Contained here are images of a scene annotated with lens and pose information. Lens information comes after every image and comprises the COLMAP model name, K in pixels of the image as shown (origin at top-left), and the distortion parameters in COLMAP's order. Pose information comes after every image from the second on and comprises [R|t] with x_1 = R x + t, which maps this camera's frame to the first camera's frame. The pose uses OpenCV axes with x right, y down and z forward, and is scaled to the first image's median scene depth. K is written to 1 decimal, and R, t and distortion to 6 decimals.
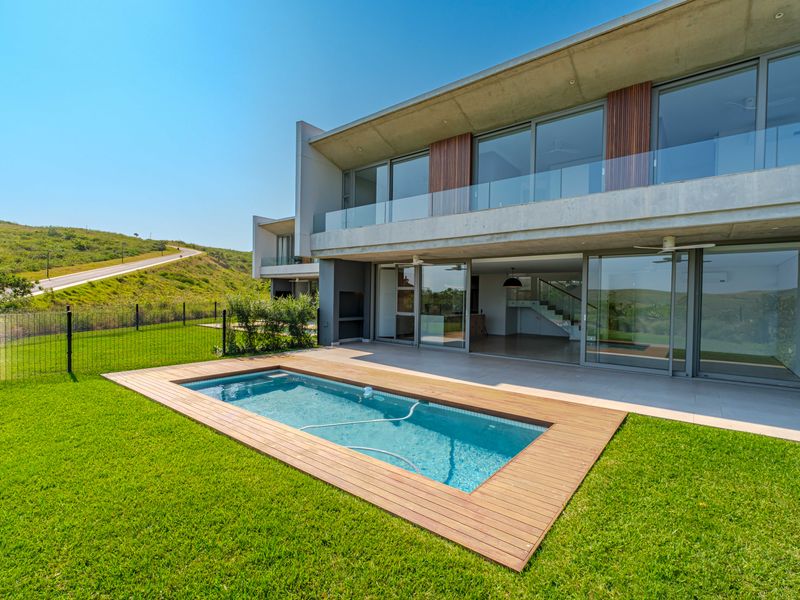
lens RADIAL K [[383.3, 0, 394.1], [0, 383.3, 301.5], [0, 0, 1]] dist [0.002675, 0.001907]
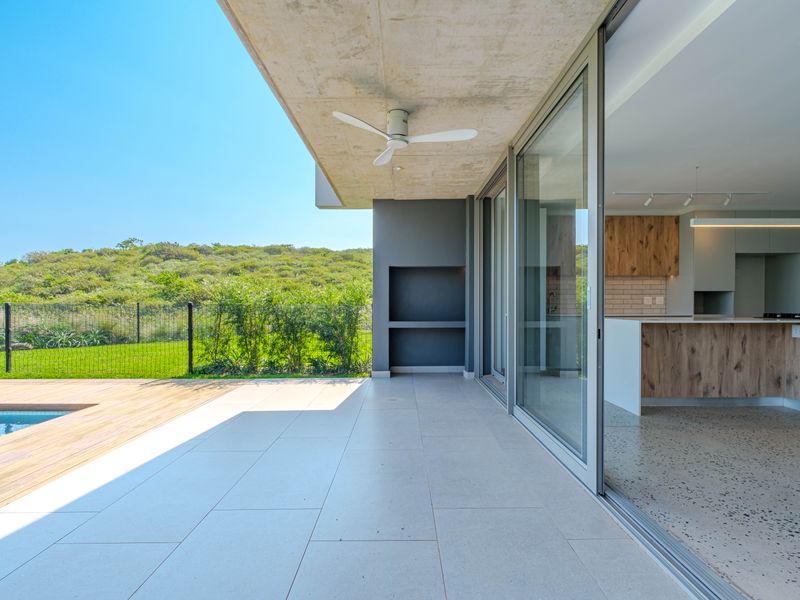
lens RADIAL K [[408.0, 0, 400.3], [0, 408.0, 307.5], [0, 0, 1]] dist [0.000533, 0.000314]
pose [[0.627041, -0.011677, -0.778899, 0.361954], [0.004989, 0.999927, -0.010974, 0.041414], [0.778970, 0.002995, 0.627054, 0.933452]]
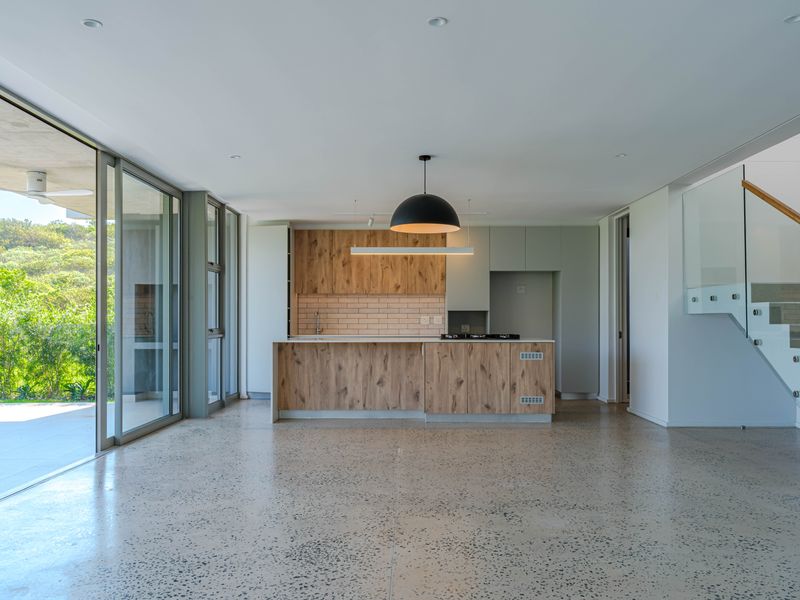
lens RADIAL K [[679.1, 0, 396.9], [0, 679.1, 311.7], [0, 0, 1]] dist [0.018328, 0.009029]
pose [[0.614222, -0.025332, -0.788727, 0.931055], [0.004099, 0.999574, -0.028912, 0.041507], [0.789123, 0.014525, 0.614064, 1.013390]]
